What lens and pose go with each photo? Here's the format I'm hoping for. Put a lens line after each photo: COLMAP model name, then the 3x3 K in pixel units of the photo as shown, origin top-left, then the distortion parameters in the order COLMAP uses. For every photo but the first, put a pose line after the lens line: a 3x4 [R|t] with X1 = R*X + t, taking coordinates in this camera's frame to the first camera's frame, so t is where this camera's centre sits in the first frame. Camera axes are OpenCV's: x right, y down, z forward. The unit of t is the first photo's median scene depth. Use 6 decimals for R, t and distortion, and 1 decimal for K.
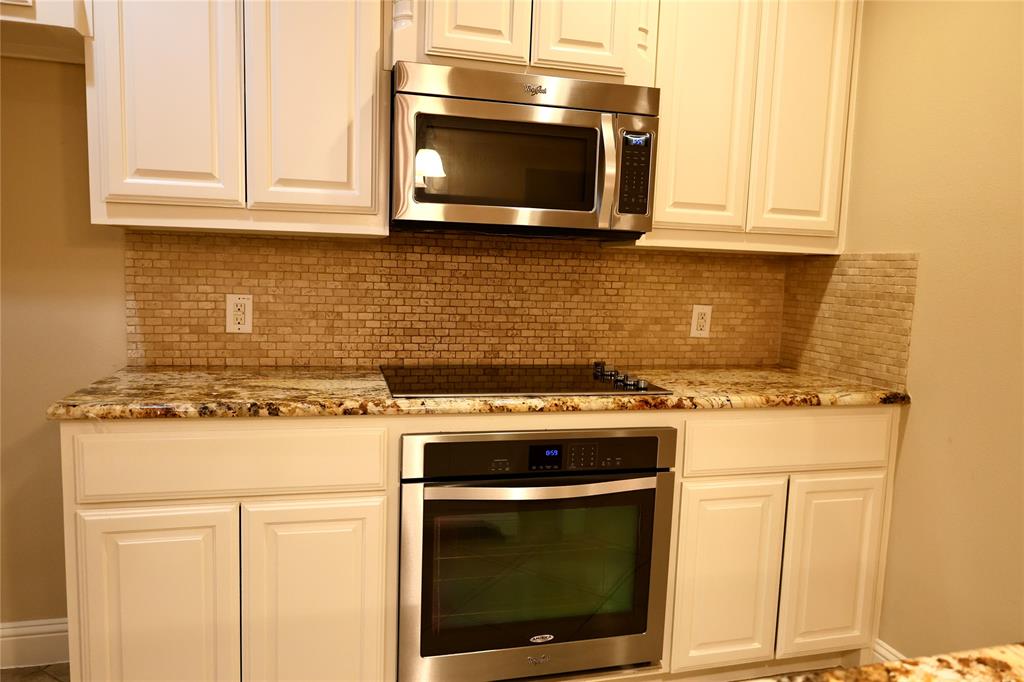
lens RADIAL K [[696.4, 0, 513.4], [0, 696.4, 344.4], [0, 0, 1]] dist [-0.009397, 0.005572]
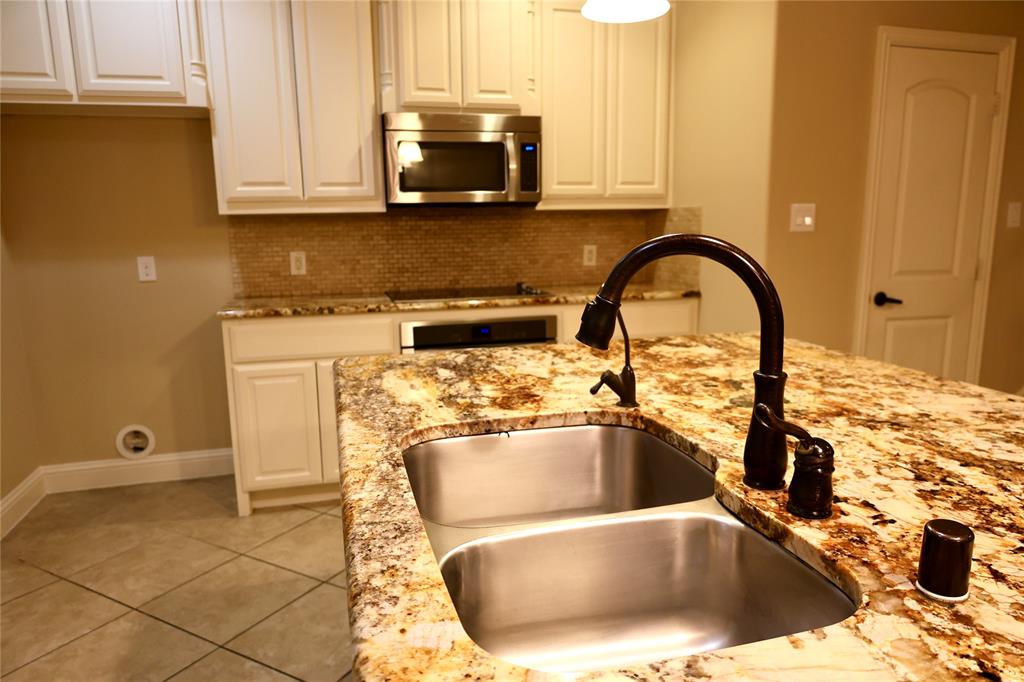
lens RADIAL K [[696.4, 0, 513.0], [0, 696.4, 345.6], [0, 0, 1]] dist [-0.009397, 0.005572]
pose [[0.998794, -0.049099, -0.000725, 0.113292], [0.049041, 0.996643, 0.065564, 0.071514], [-0.002496, -0.065521, 0.997848, -0.701839]]
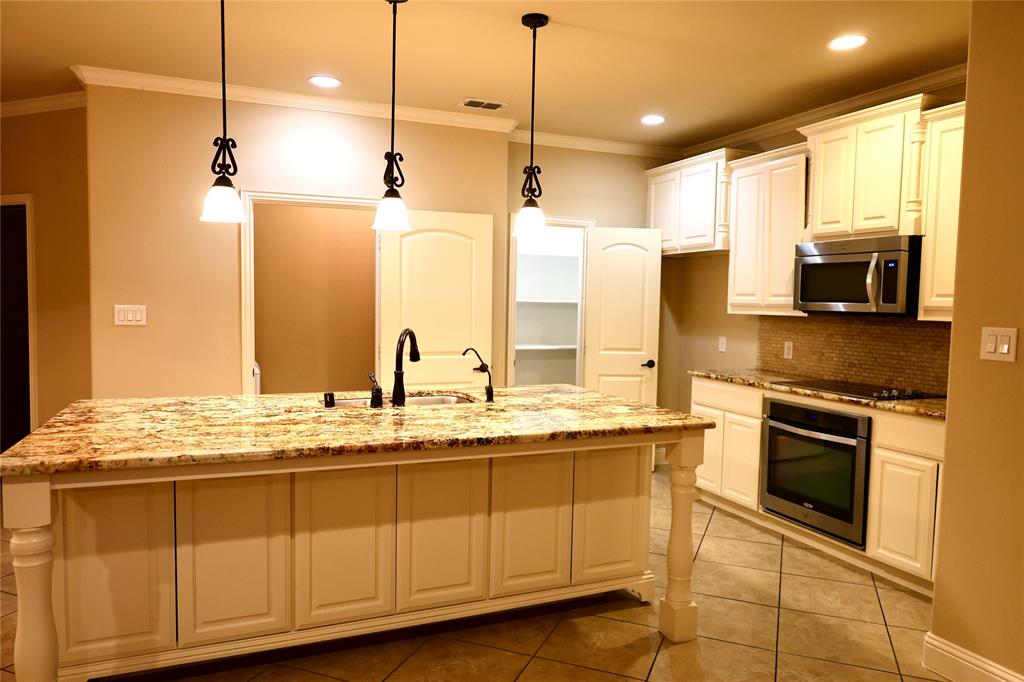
lens RADIAL K [[696.4, 0, 511.9], [0, 696.4, 348.9], [0, 0, 1]] dist [-0.009397, 0.005572]
pose [[0.144103, 0.039524, -0.988773, 1.824667], [-0.124405, 0.991998, 0.021522, 0.015676], [0.981712, 0.119907, 0.147867, -0.234908]]
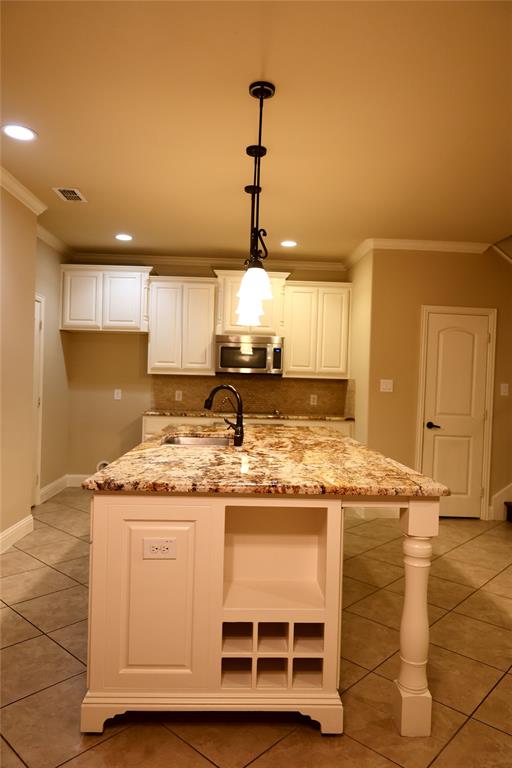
lens RADIAL K [[522.3, 0, 258.4], [0, 522.3, 384.7], [0, 0, 1]] dist [-0.009397, 0.005572]
pose [[0.976784, -0.002699, -0.214209, 0.675808], [-0.020730, 0.994037, -0.107056, 0.202228], [0.213221, 0.109012, 0.970903, -1.770330]]
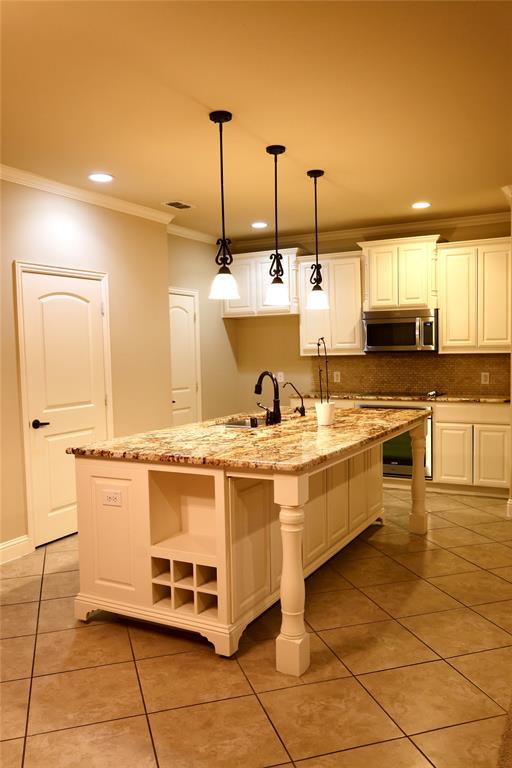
lens RADIAL K [[629.0, 0, 259.3], [0, 629.0, 386.7], [0, 0, 1]] dist [-0.004949, 0.000823]
pose [[0.734985, -0.006688, -0.678051, 1.627127], [-0.033507, 0.998372, -0.046168, 0.181380], [0.677255, 0.056653, 0.733564, -1.781834]]
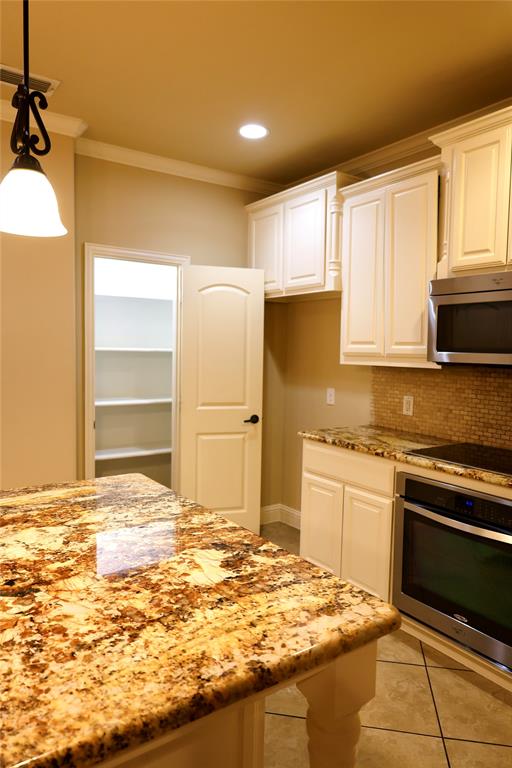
lens RADIAL K [[522.3, 0, 259.1], [0, 522.3, 383.6], [0, 0, 1]] dist [-0.009397, 0.005572]
pose [[0.349601, 0.037006, -0.936168, 0.912279], [-0.111852, 0.993722, -0.002489, -0.058708], [0.930198, 0.105583, 0.351545, 0.071576]]
